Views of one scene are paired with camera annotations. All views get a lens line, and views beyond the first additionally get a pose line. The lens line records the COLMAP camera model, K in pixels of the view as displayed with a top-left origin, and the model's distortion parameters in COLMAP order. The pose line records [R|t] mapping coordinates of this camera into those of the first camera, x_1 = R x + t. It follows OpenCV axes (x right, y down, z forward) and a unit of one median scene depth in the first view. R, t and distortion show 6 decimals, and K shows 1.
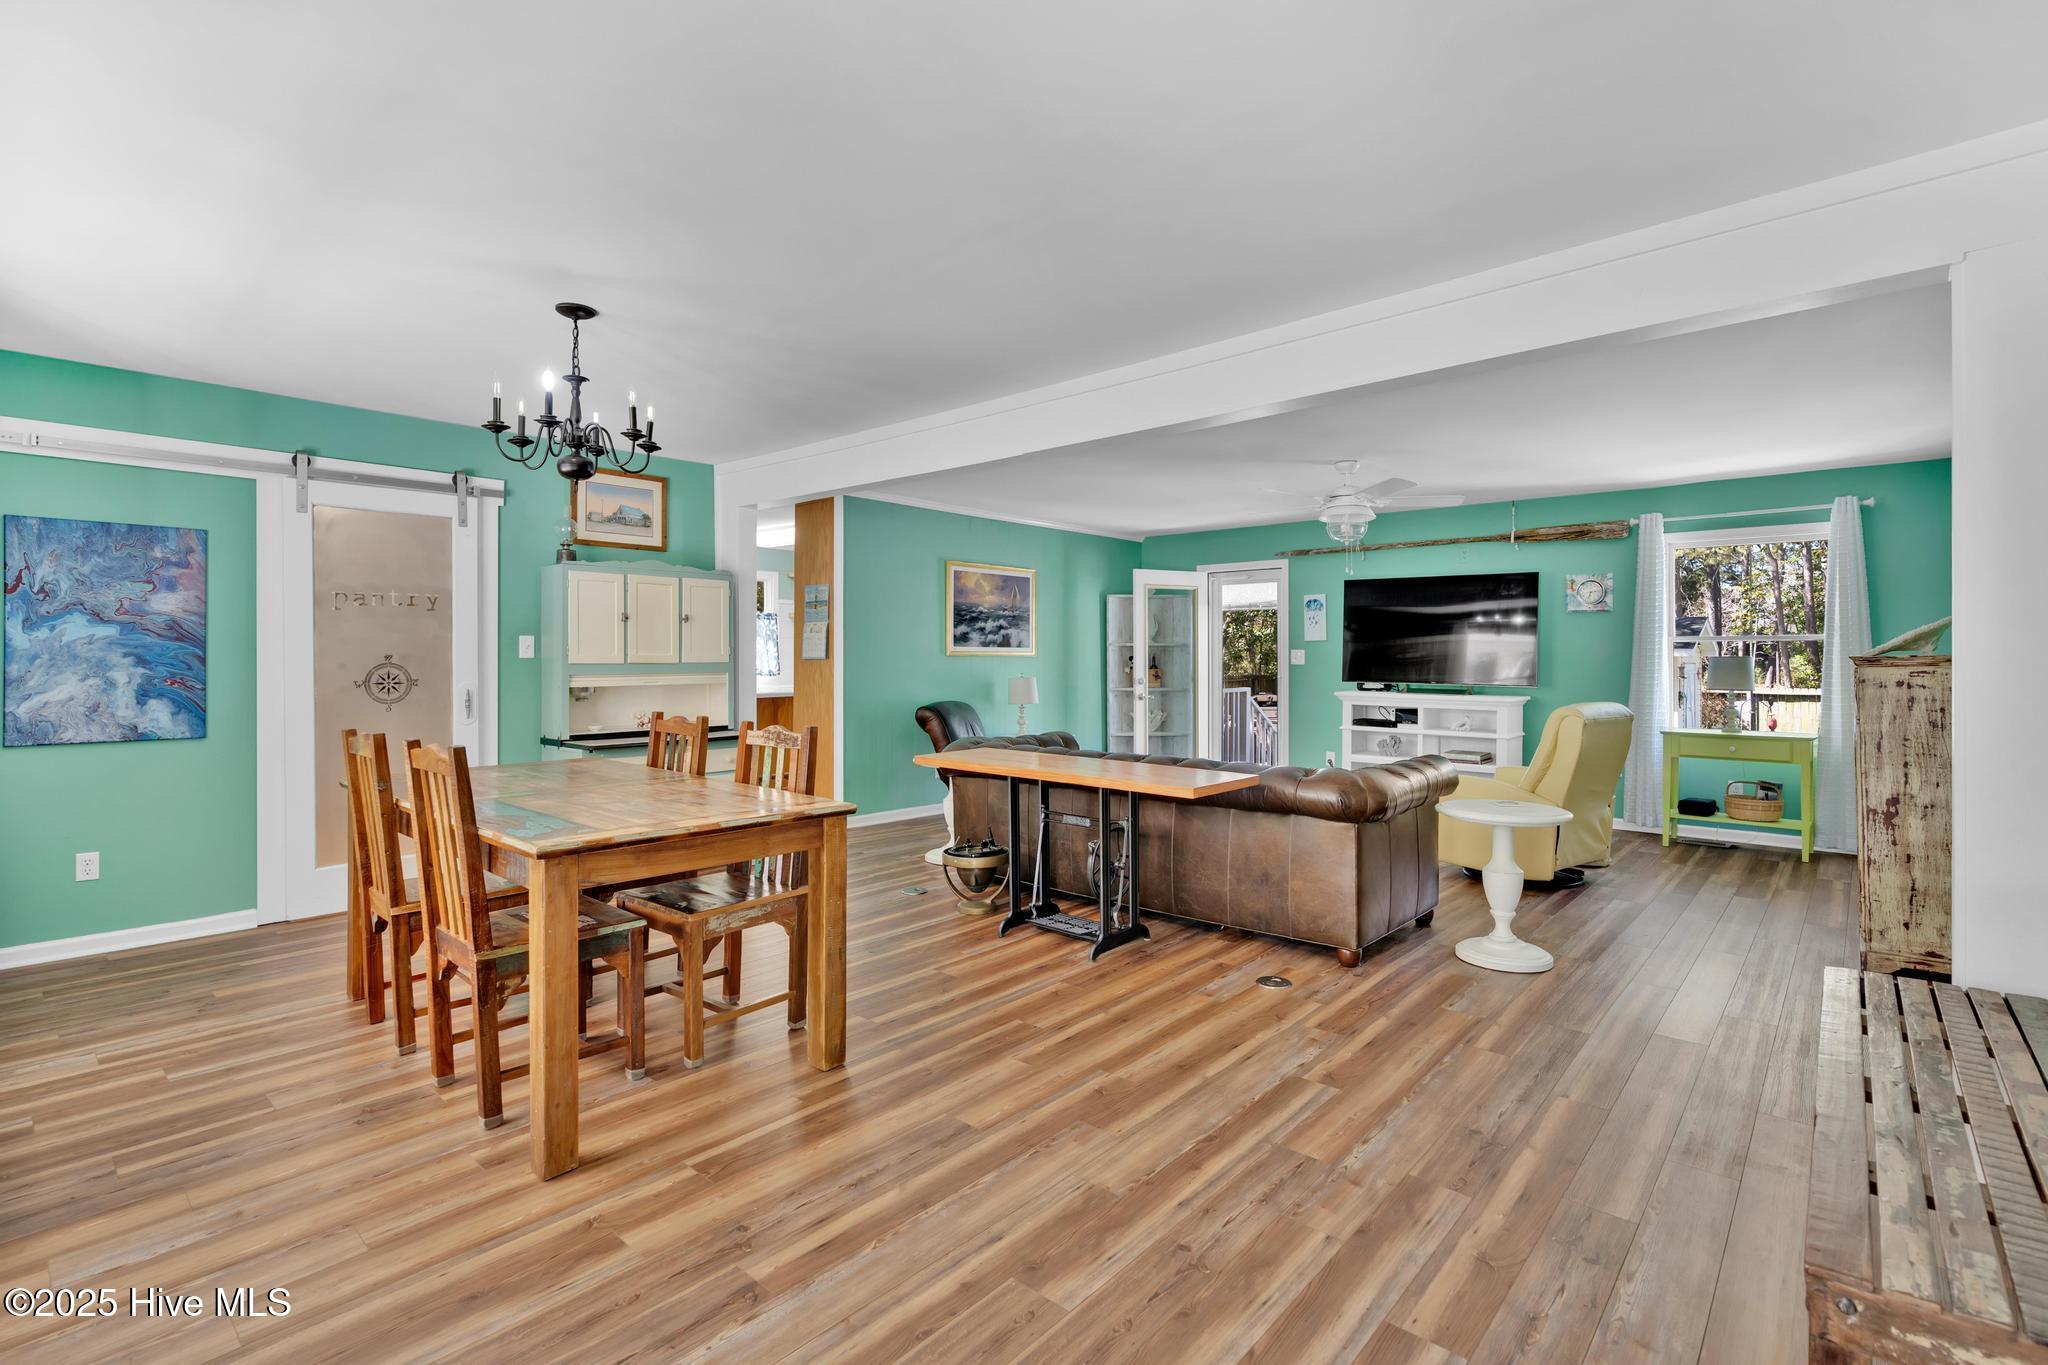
lens RADIAL K [[945.4, 0, 1017.4], [0, 945.4, 671.2], [0, 0, 1]] dist [-0.009381, 0.003509]
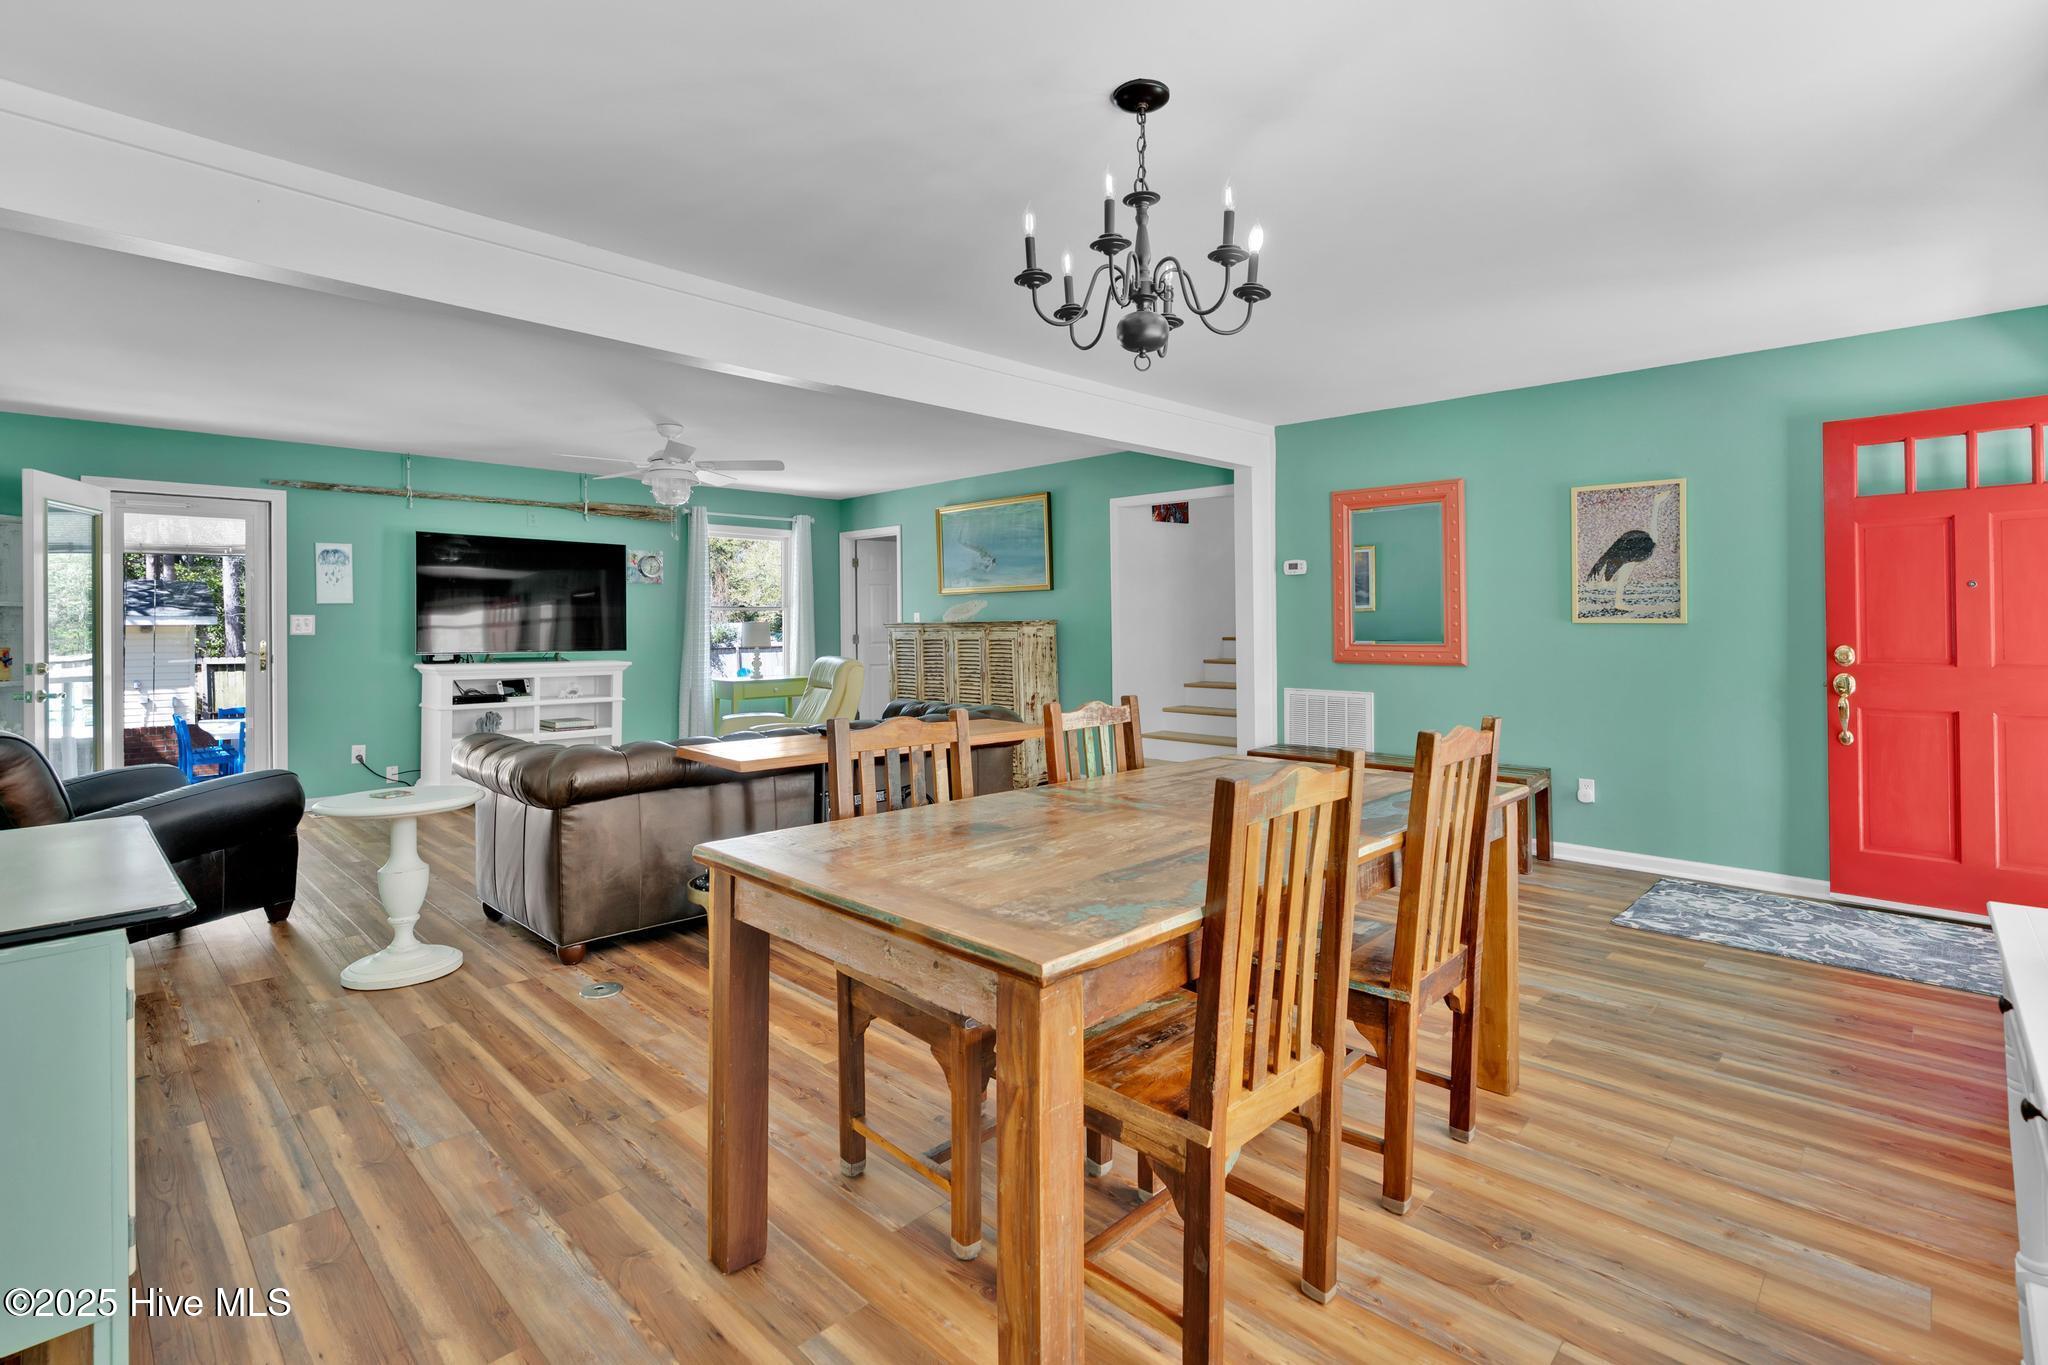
lens RADIAL K [[945.4, 0, 1052.0], [0, 945.4, 617.7], [0, 0, 1]] dist [-0.009381, 0.003509]
pose [[0.027435, 0.003959, 0.999616, -0.939983], [0.019837, 0.999793, -0.004504, -0.012352], [-0.999427, 0.019953, 0.027351, 0.866653]]
